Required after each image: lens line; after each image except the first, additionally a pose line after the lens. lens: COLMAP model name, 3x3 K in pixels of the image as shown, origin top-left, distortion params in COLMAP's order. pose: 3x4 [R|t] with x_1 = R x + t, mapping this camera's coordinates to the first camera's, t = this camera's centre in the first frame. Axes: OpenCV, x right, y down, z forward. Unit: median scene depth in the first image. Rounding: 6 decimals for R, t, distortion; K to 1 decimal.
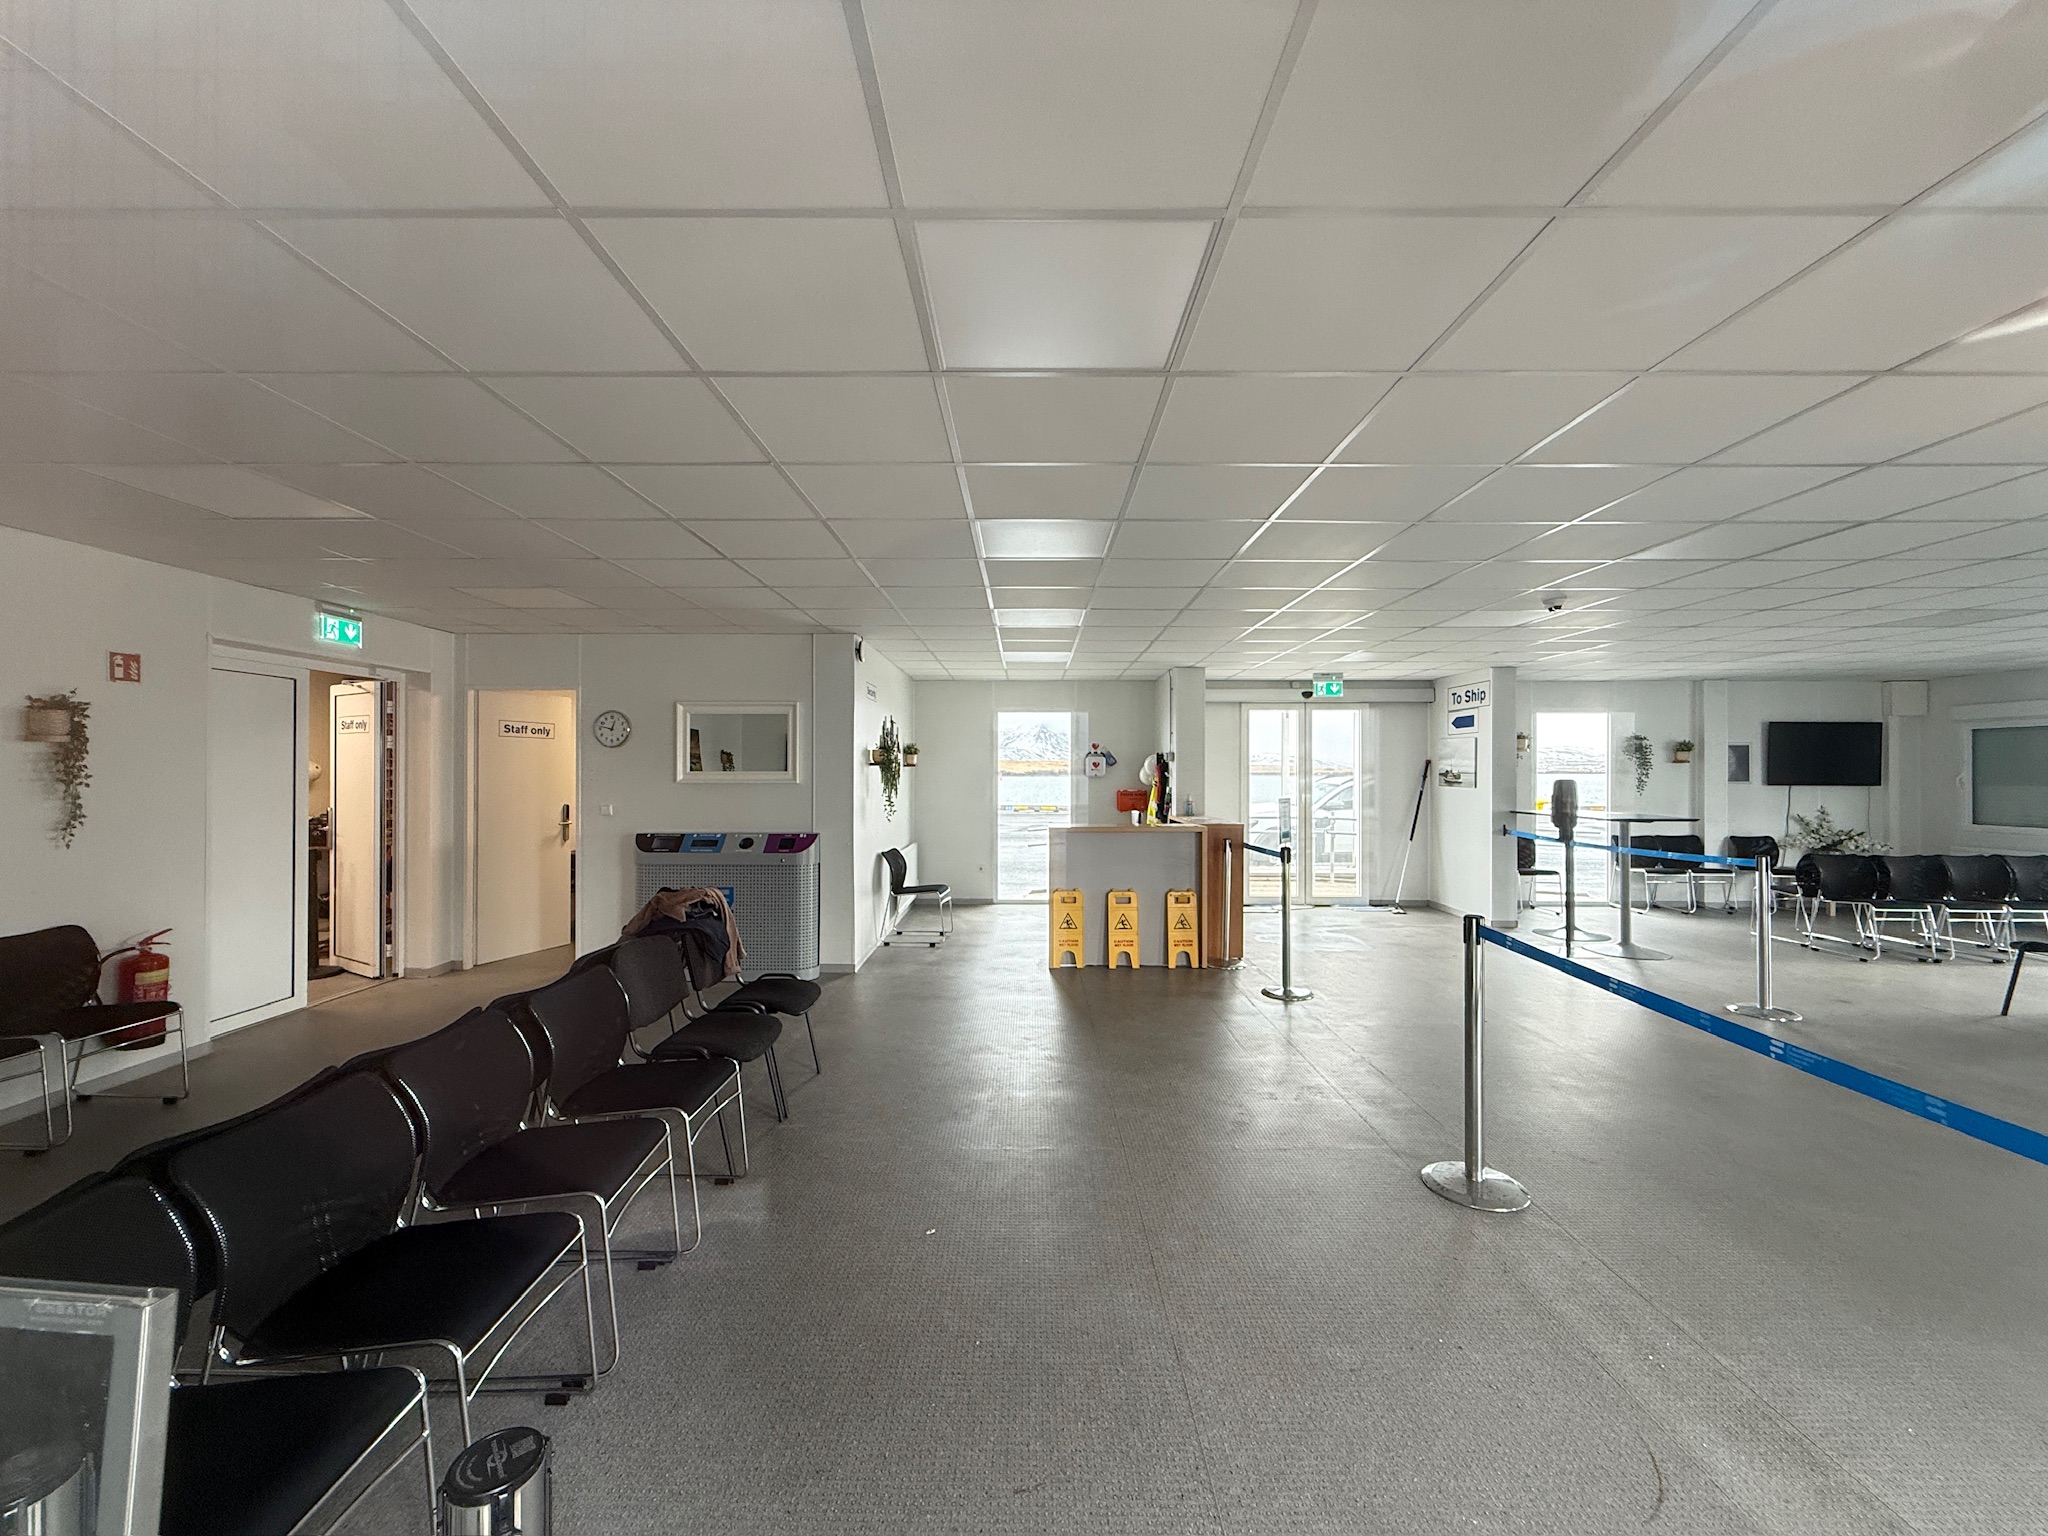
lens RADIAL K [[814.4, 0, 1014.5], [0, 814.4, 772.1], [0, 0, 1]] dist [-0.002586, 0.000155]
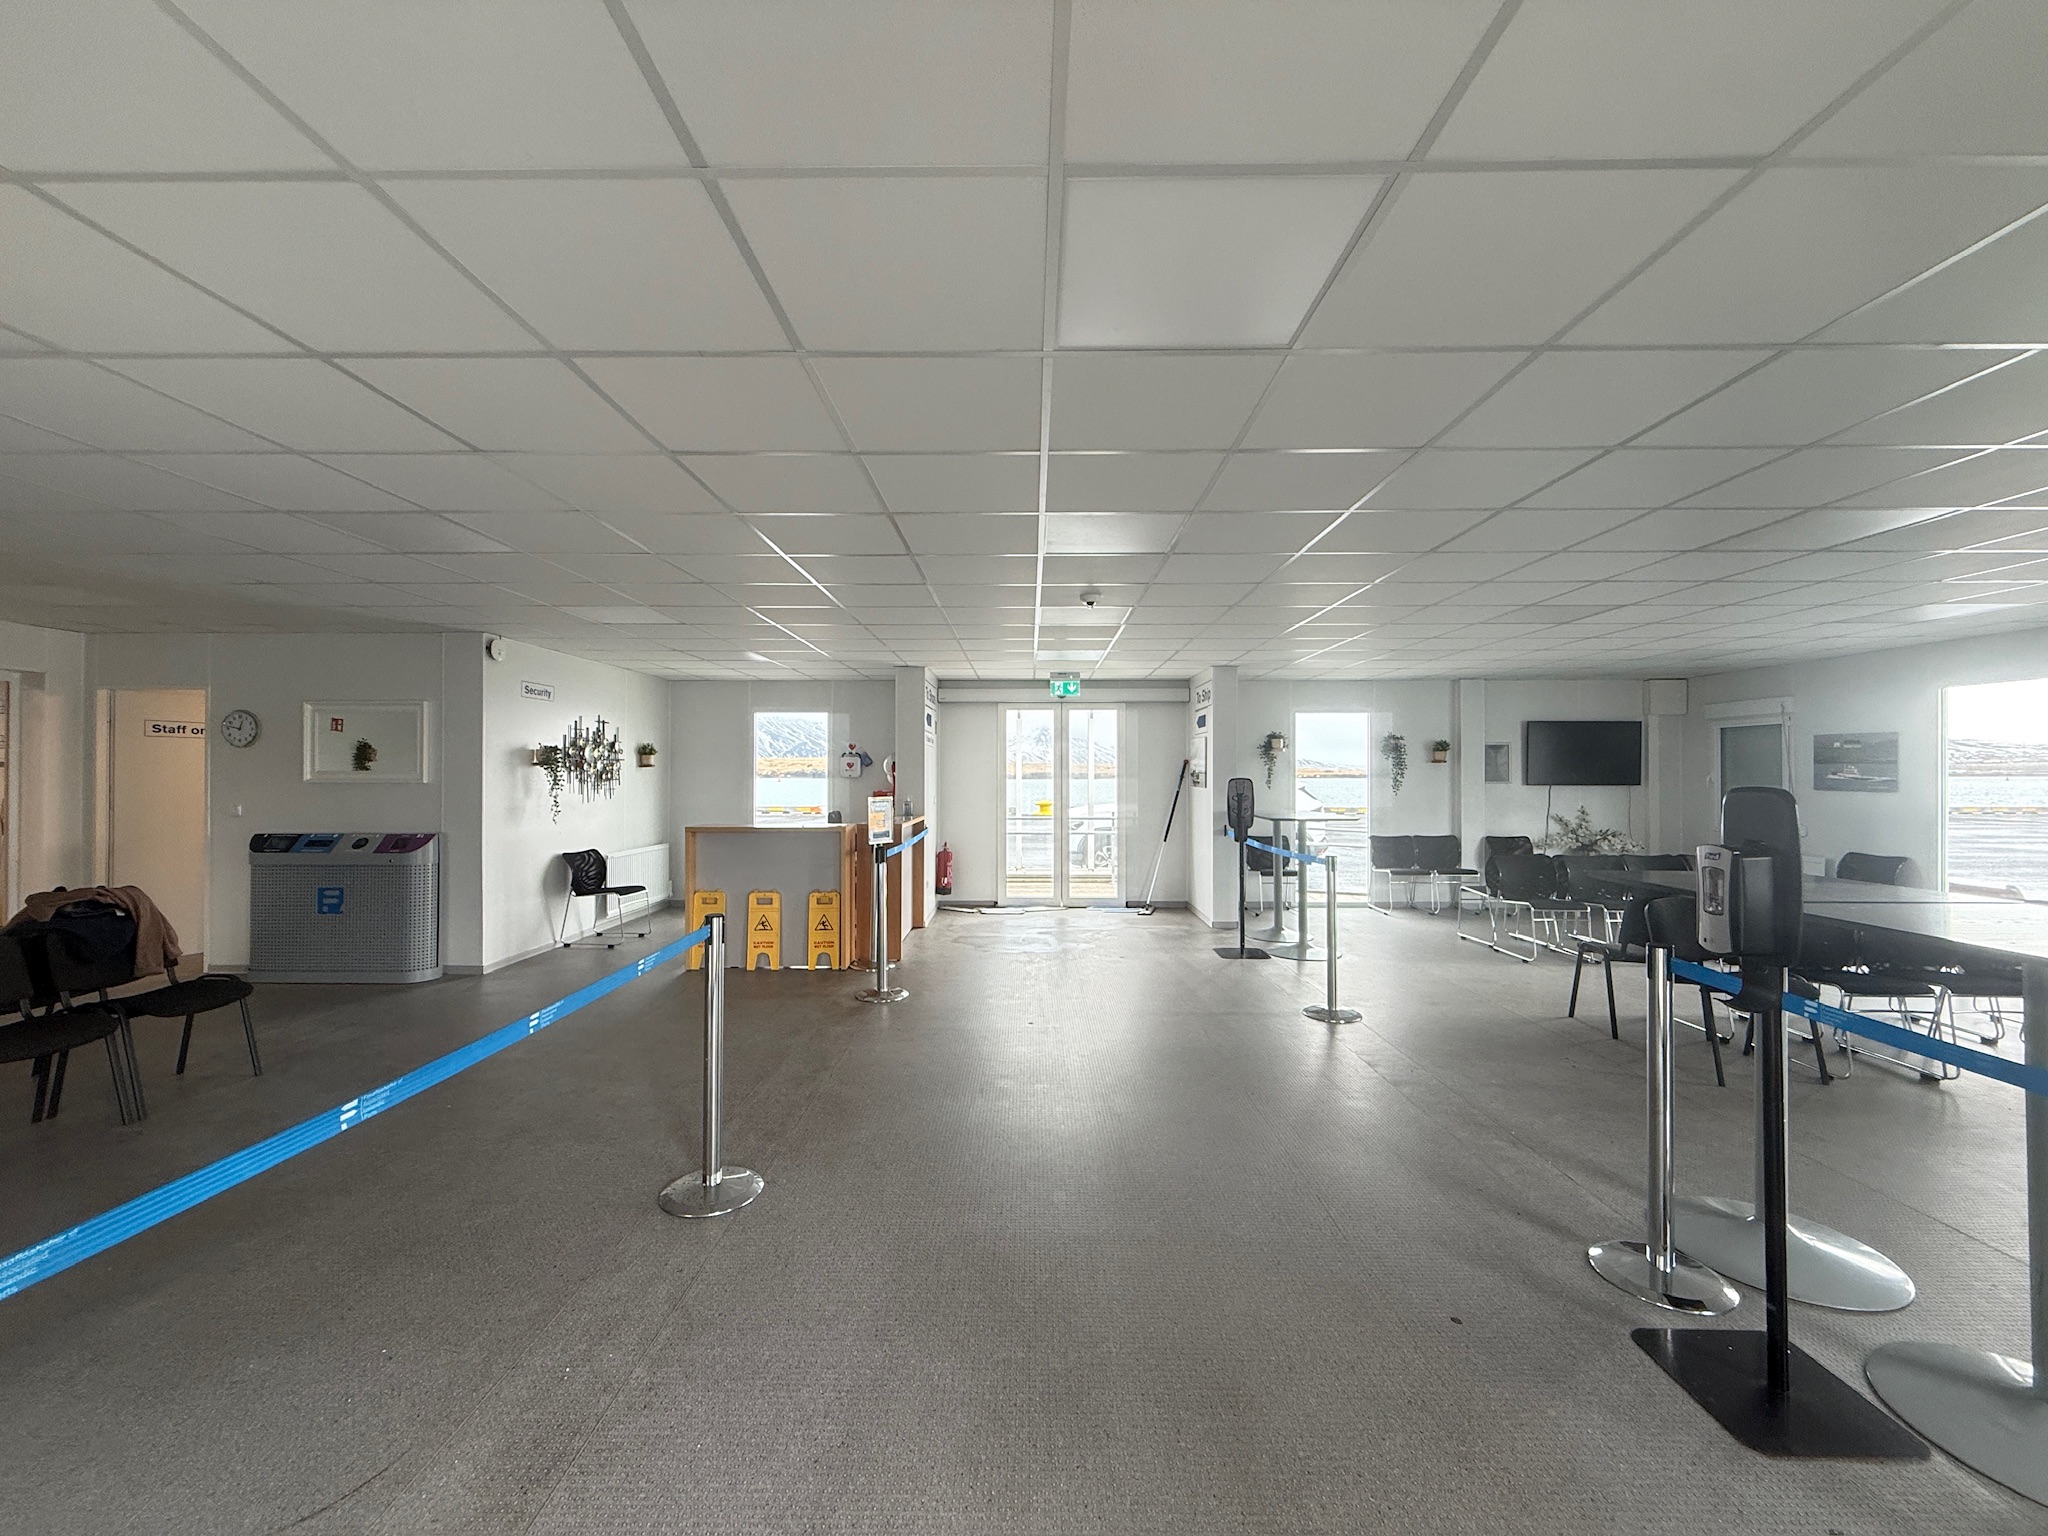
lens RADIAL K [[814.4, 0, 1019.1], [0, 814.4, 769.2], [0, 0, 1]] dist [-0.002586, 0.000155]
pose [[0.999999, -0.001090, -0.000705, 0.317964], [0.001085, 0.999970, -0.007619, 0.003687], [0.000714, 0.007618, 0.999971, 0.007148]]
